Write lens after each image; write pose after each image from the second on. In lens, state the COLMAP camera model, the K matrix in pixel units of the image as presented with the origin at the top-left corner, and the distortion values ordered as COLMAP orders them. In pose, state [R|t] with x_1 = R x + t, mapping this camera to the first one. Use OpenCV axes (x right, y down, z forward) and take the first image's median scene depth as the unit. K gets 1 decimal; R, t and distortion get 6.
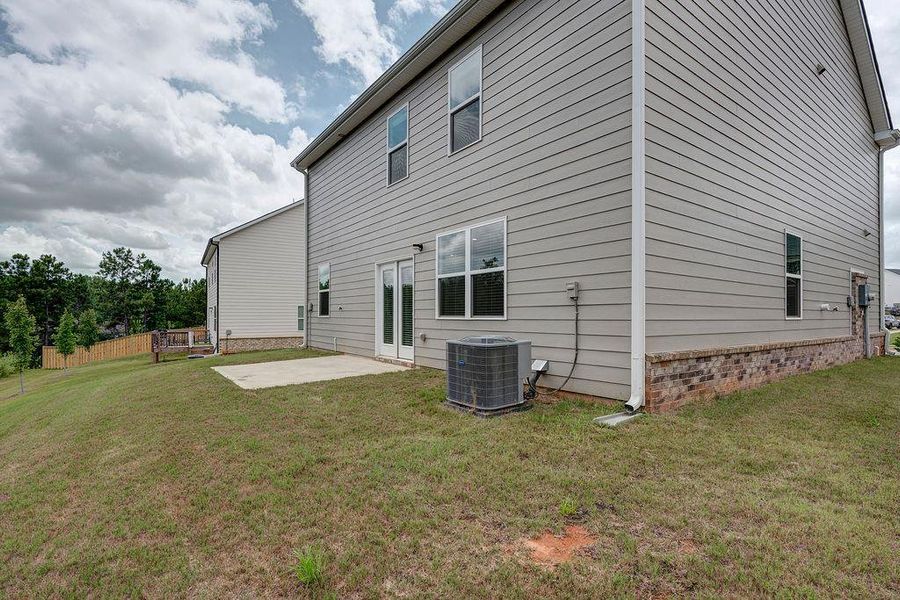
lens RADIAL K [[416.6, 0, 450.1], [0, 416.6, 304.8], [0, 0, 1]] dist [0.000855, 0.000498]
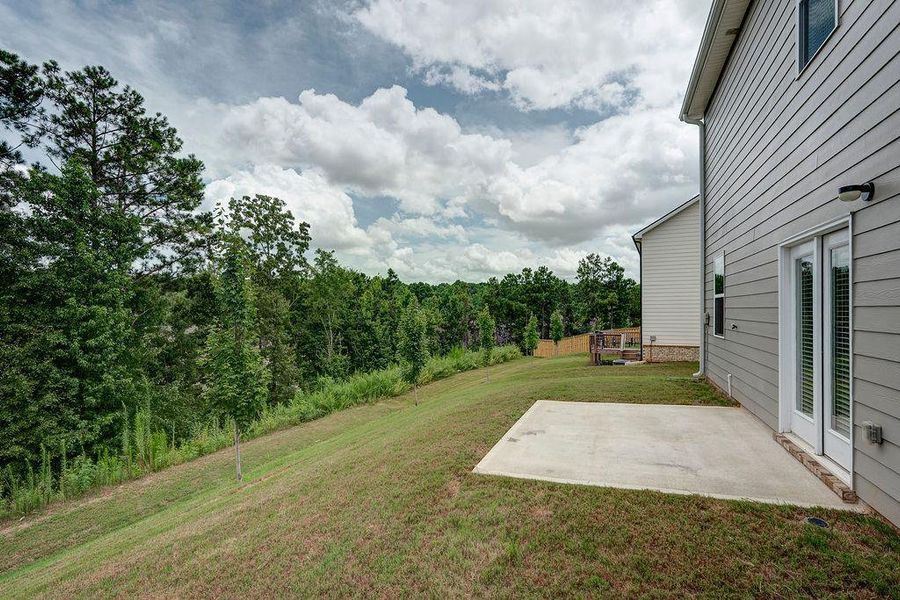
lens RADIAL K [[416.6, 0, 450.1], [0, 416.6, 304.8], [0, 0, 1]] dist [0.000855, 0.000498]
pose [[0.497718, -0.008836, -0.867294, 0.015391], [0.021145, 0.999775, 0.001949, -0.010392], [0.867081, -0.019309, 0.497793, 0.113802]]
